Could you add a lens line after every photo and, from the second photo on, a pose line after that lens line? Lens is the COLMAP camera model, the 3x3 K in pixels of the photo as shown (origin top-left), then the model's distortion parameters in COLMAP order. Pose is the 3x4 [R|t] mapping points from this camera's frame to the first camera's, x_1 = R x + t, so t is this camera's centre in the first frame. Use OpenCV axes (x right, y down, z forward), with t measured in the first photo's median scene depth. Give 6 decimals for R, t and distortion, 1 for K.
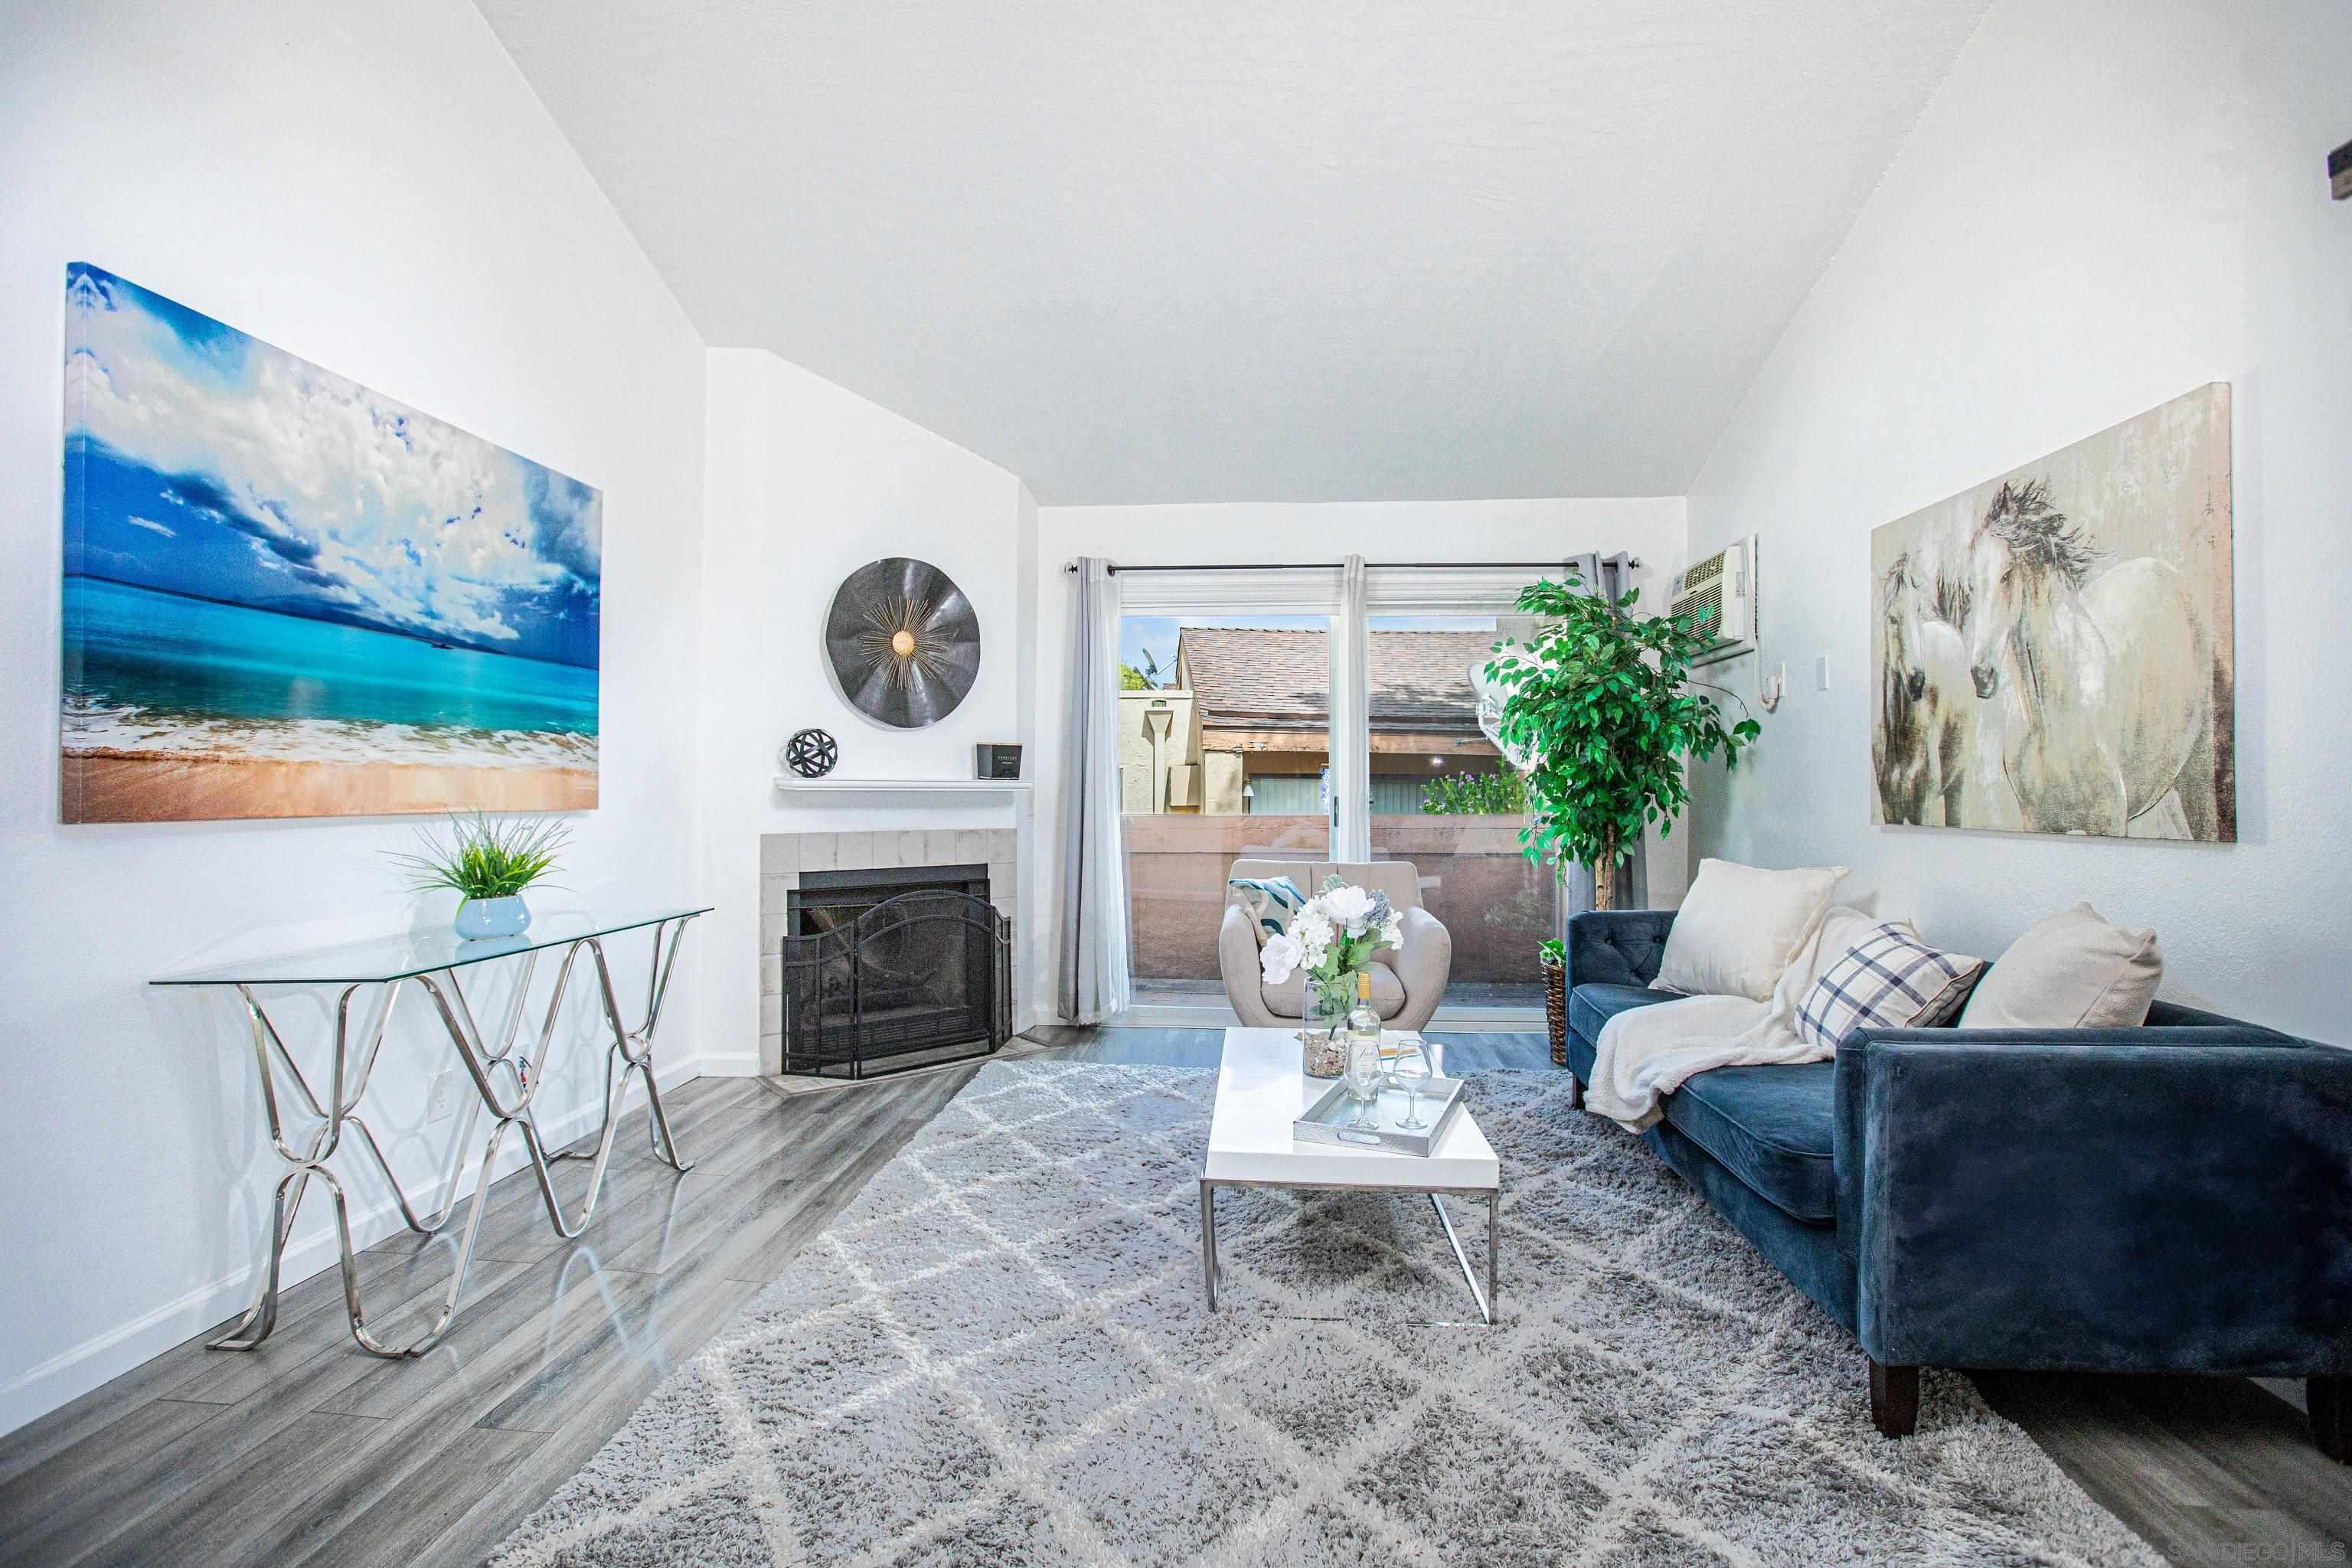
lens RADIAL K [[1072.5, 0, 1174.1], [0, 1072.5, 778.9], [0, 0, 1]] dist [-0.063858, 0.024218]
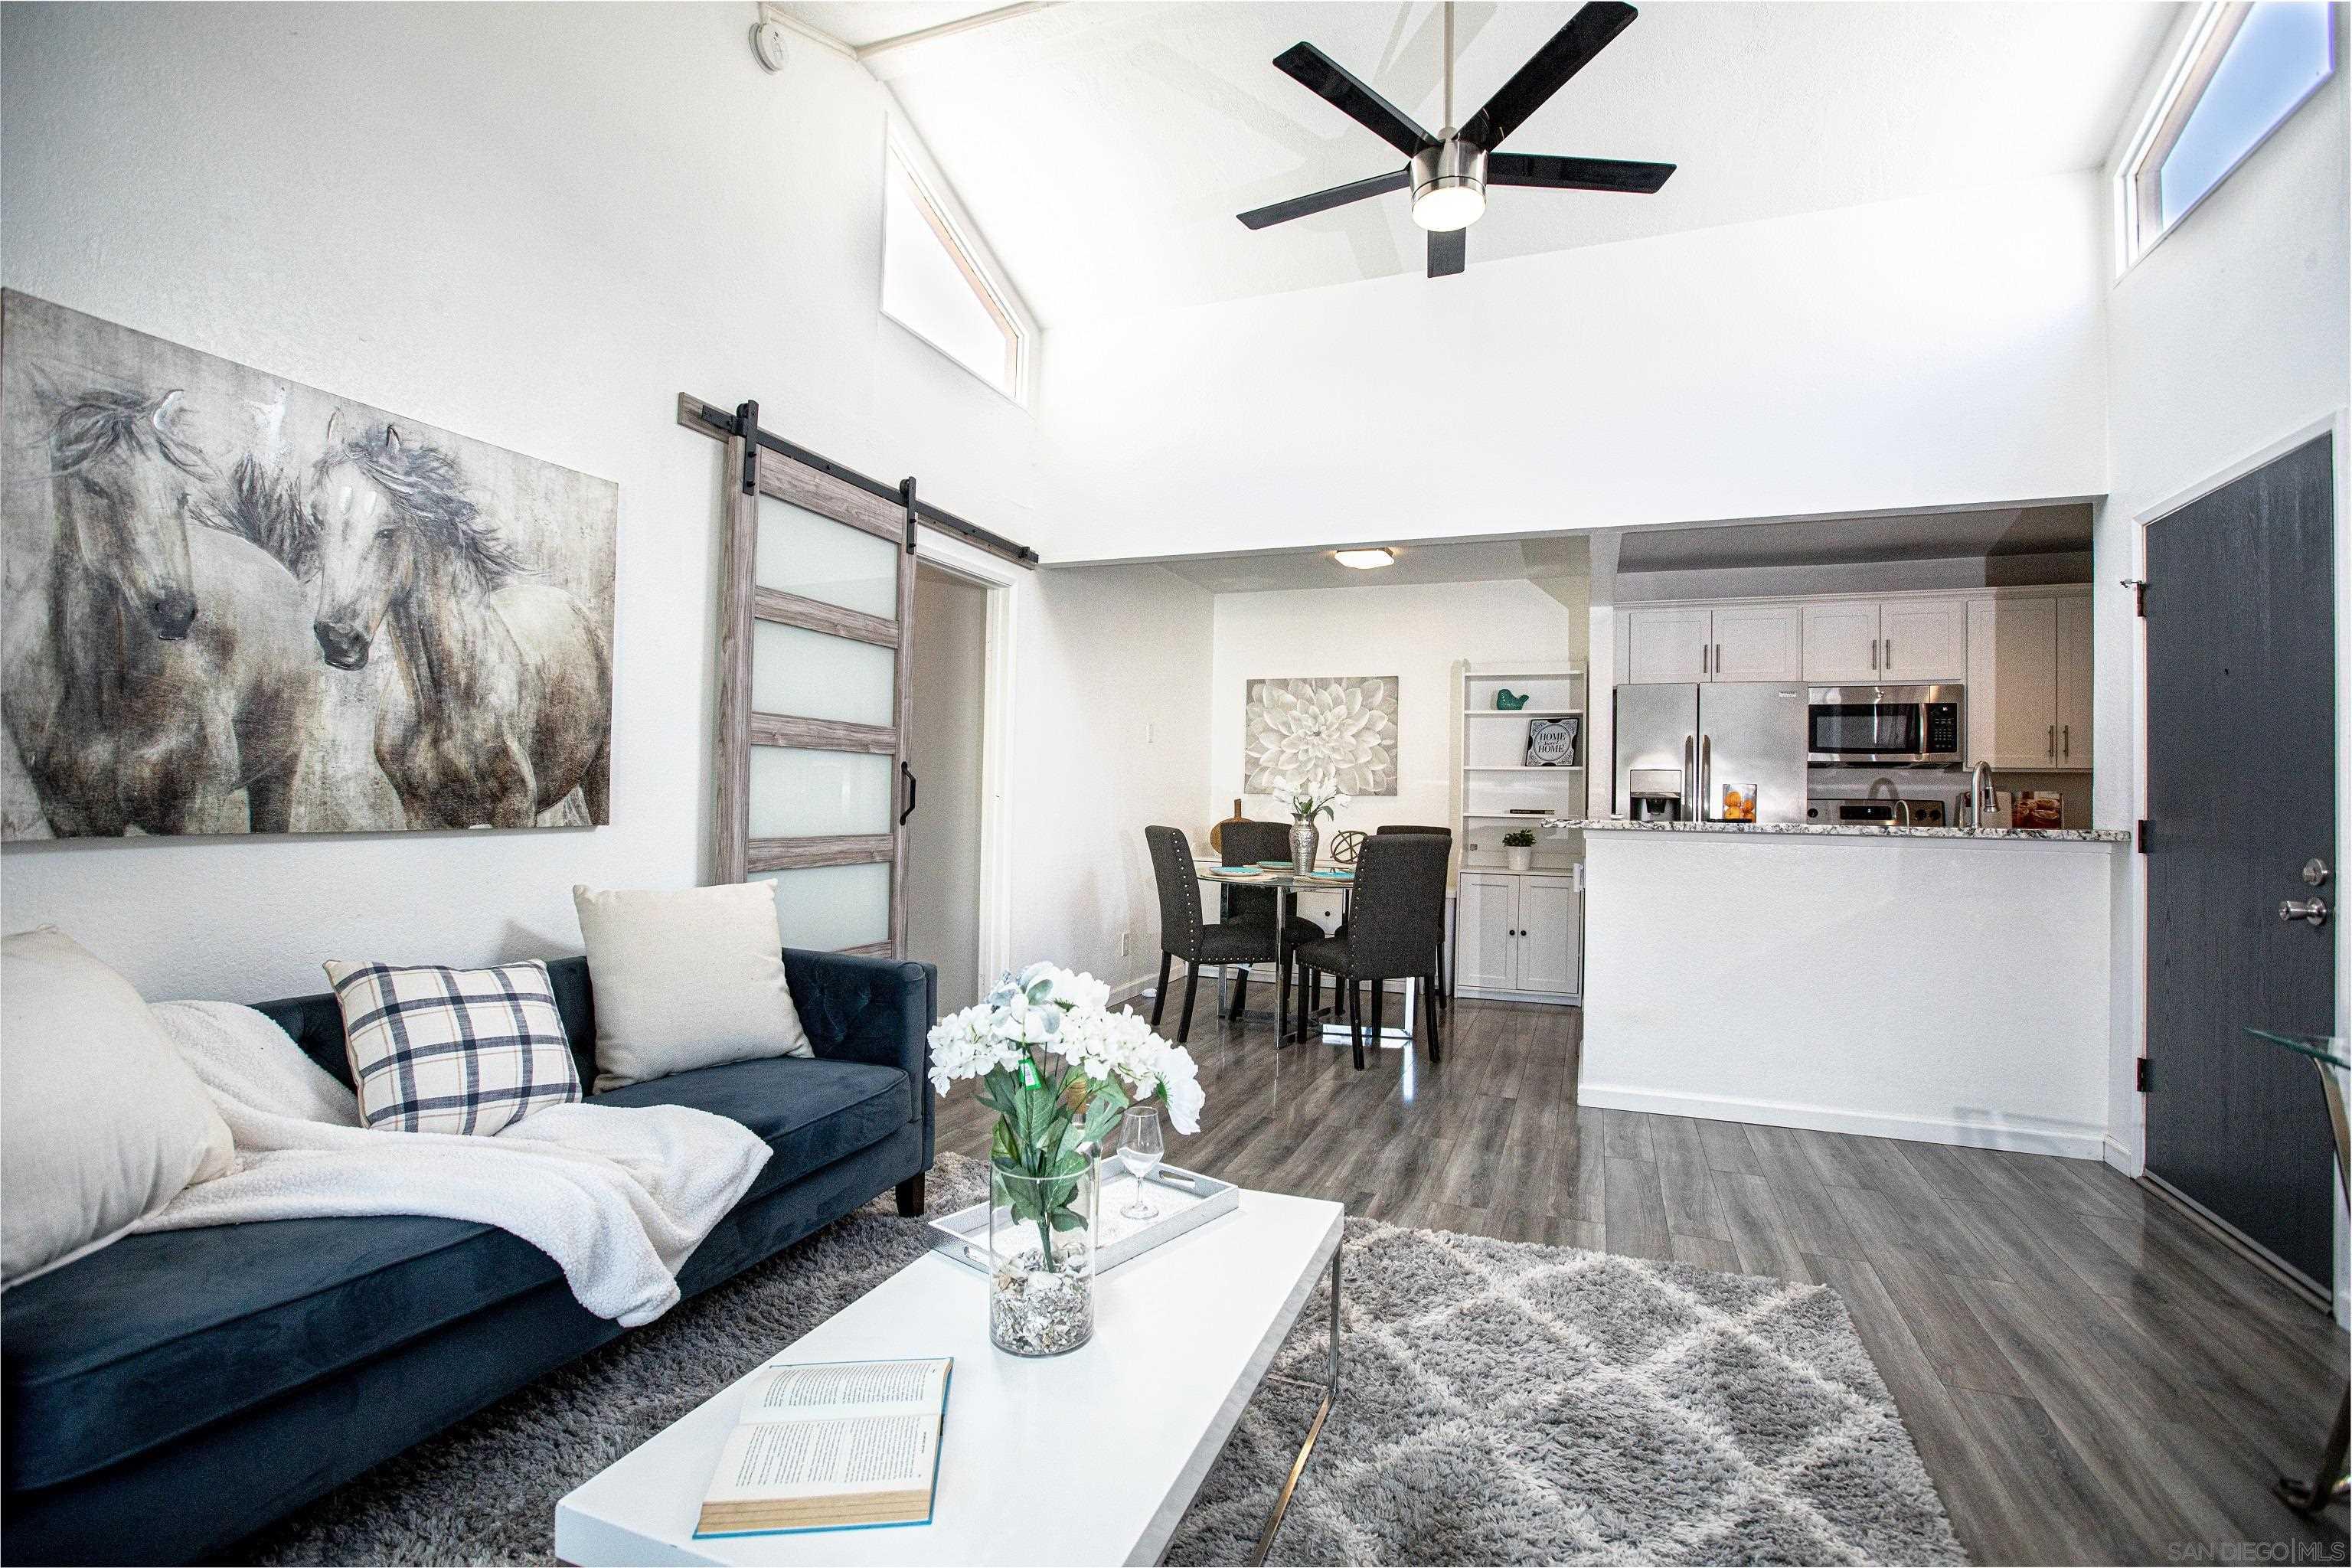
lens RADIAL K [[1072.5, 0, 1174.1], [0, 1072.5, 778.9], [0, 0, 1]] dist [-0.063858, 0.024218]
pose [[-0.957320, -0.015580, 0.288608, -0.061881], [-0.023254, 0.999461, -0.023181, 0.010599], [-0.288092, -0.028903, -0.957167, 1.467839]]
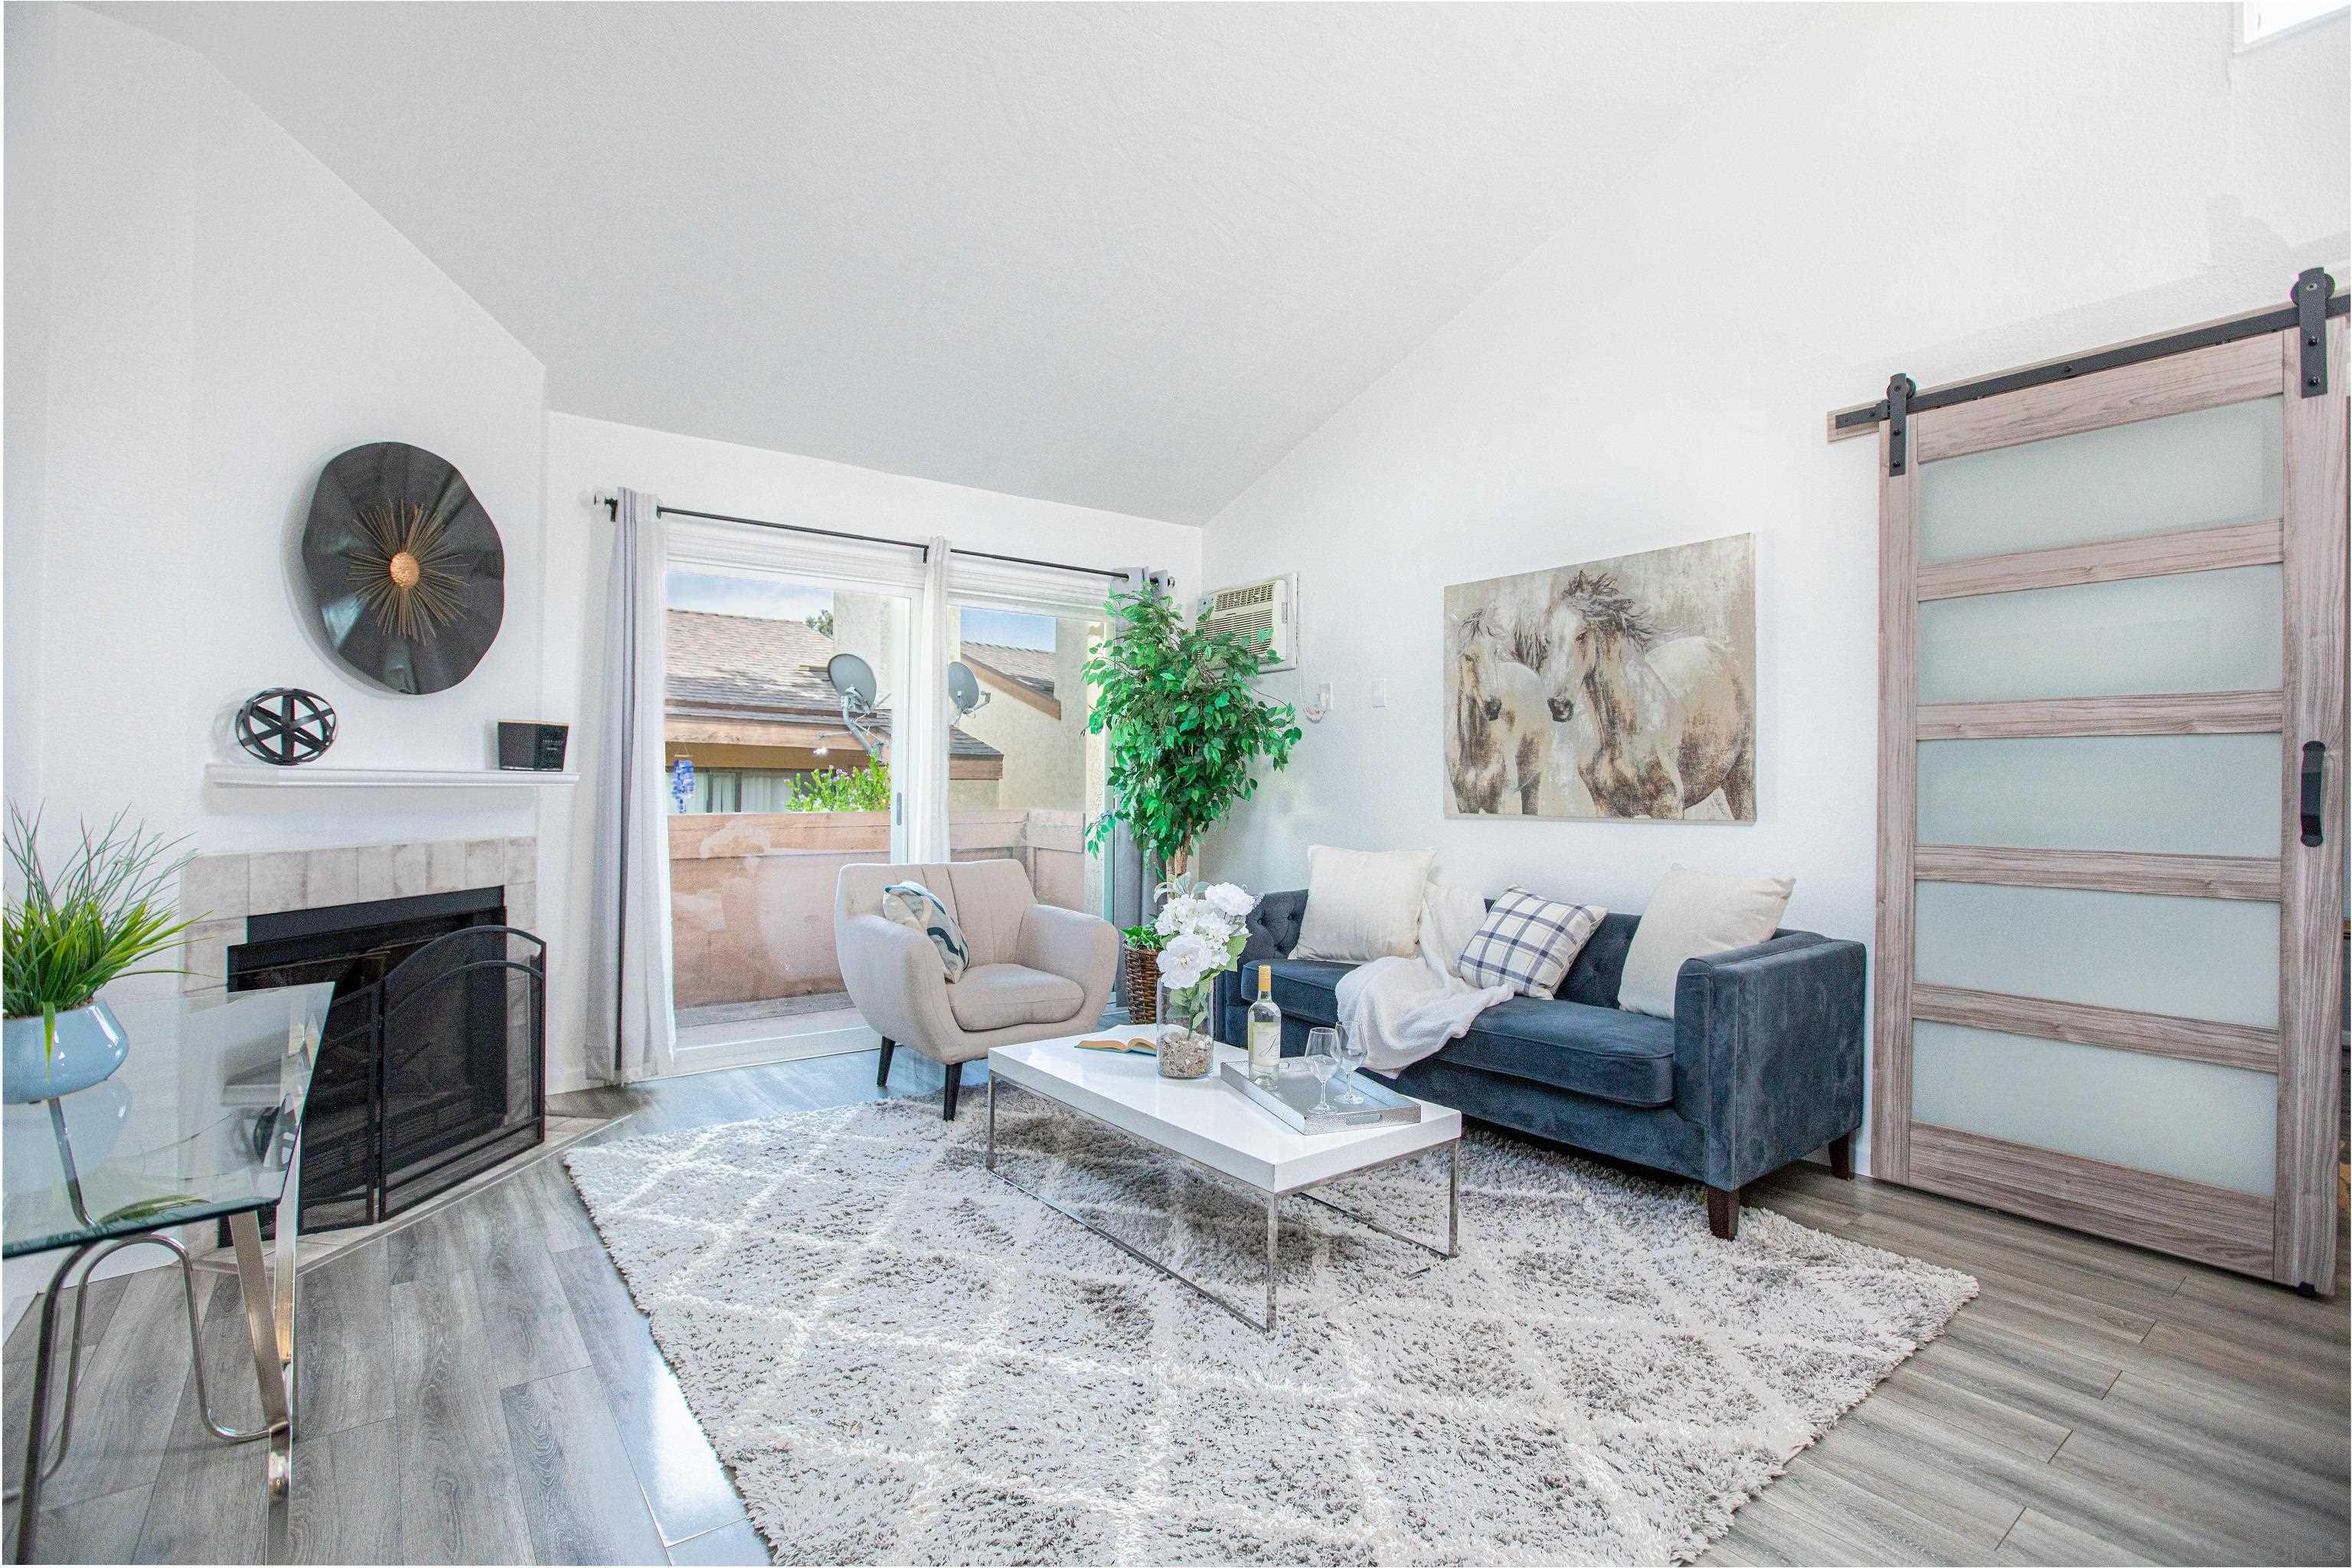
lens RADIAL K [[1072.5, 0, 1174.1], [0, 1072.5, 778.9], [0, 0, 1]] dist [-0.063858, 0.024218]
pose [[0.741340, 0.005329, 0.671109, -0.521435], [-0.009478, 0.999952, 0.002530, 0.000259], [-0.671063, -0.008236, 0.741354, 0.269785]]
